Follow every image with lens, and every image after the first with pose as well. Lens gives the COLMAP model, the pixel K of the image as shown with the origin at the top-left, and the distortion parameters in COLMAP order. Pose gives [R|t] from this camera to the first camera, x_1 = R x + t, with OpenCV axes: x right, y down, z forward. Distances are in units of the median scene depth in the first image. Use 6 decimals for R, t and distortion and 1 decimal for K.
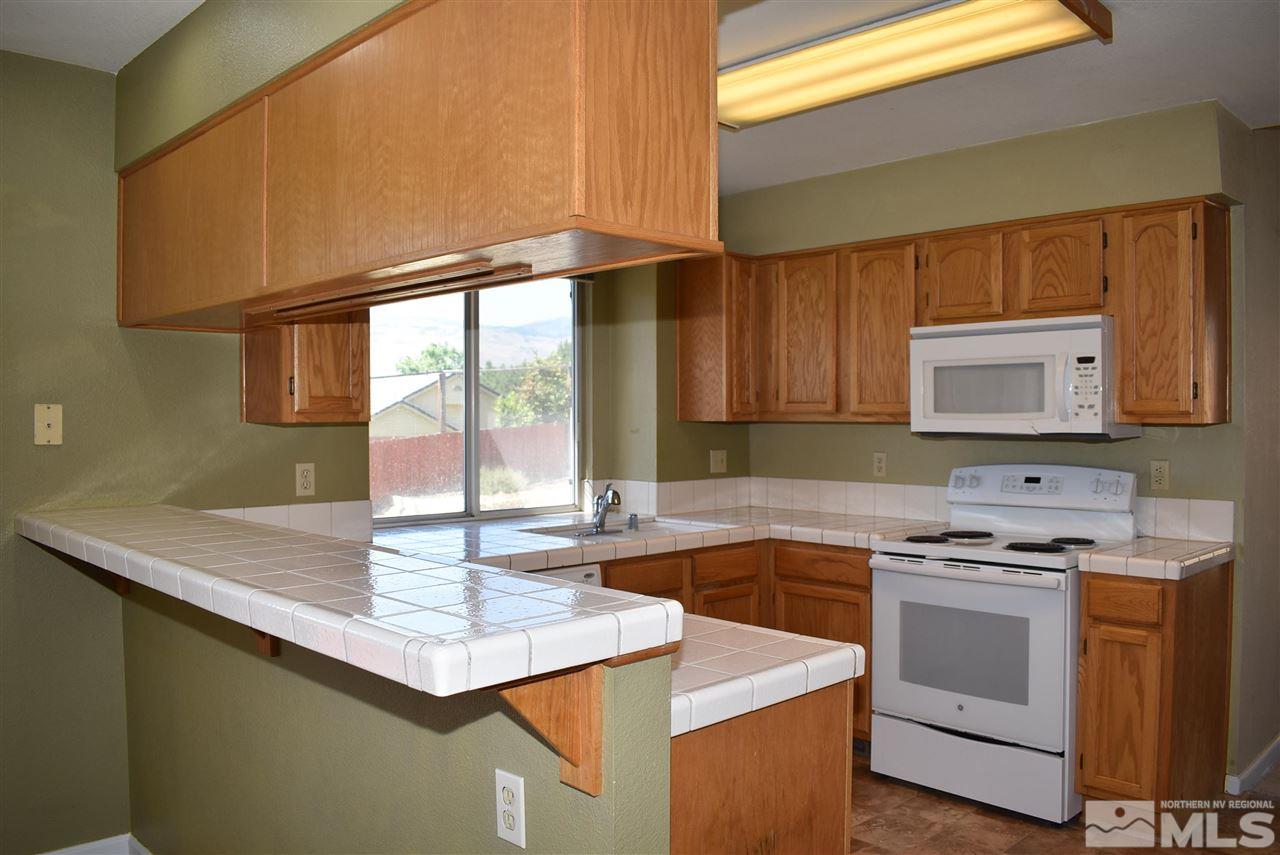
lens RADIAL K [[1007.2, 0, 645.9], [0, 1007.2, 425.8], [0, 0, 1]] dist [-0.077562, -0.003044]
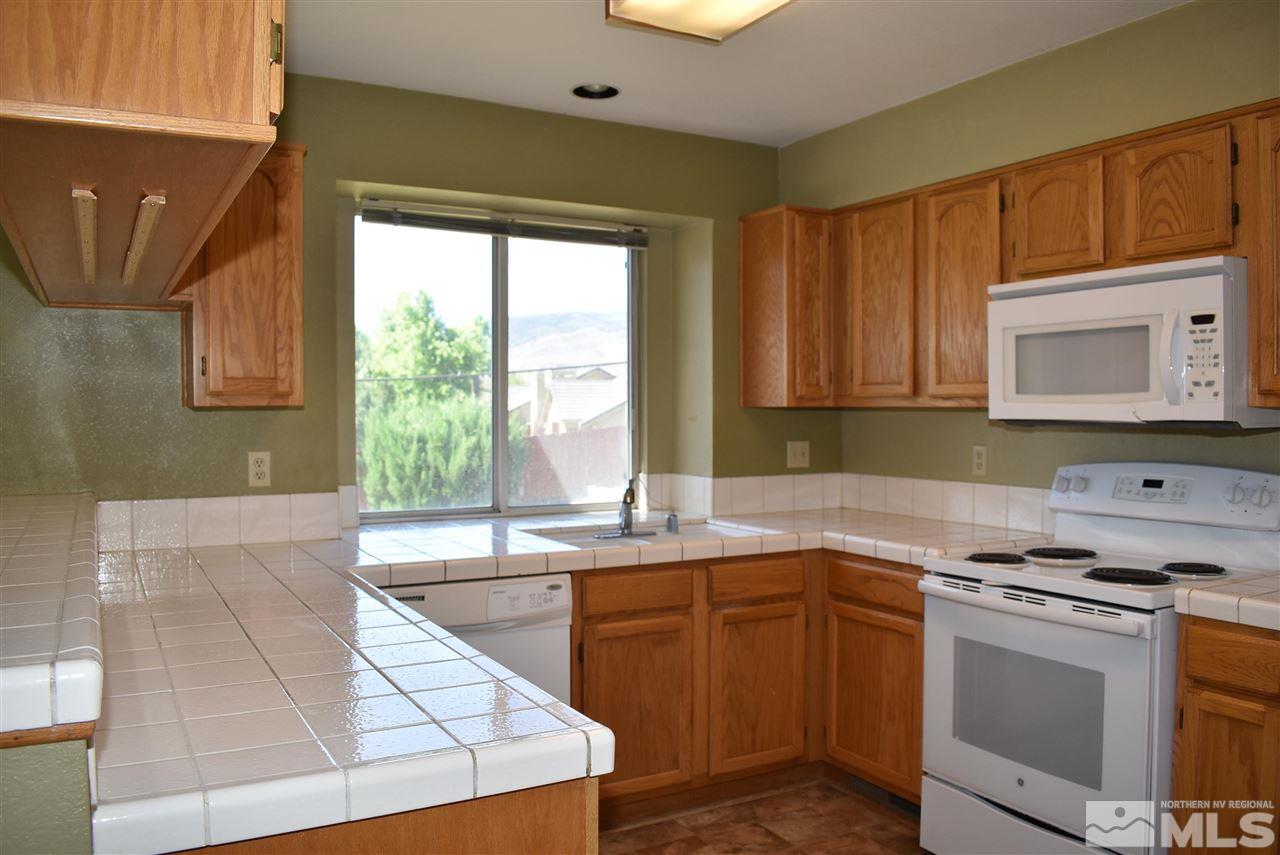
lens RADIAL K [[1007.2, 0, 635.8], [0, 1007.2, 424.4], [0, 0, 1]] dist [-0.077562, -0.003044]
pose [[0.965442, 0.003476, -0.260595, 0.206001], [-0.001625, 0.999972, 0.007317, 0.004916], [0.260613, -0.006640, 0.965421, 0.180374]]
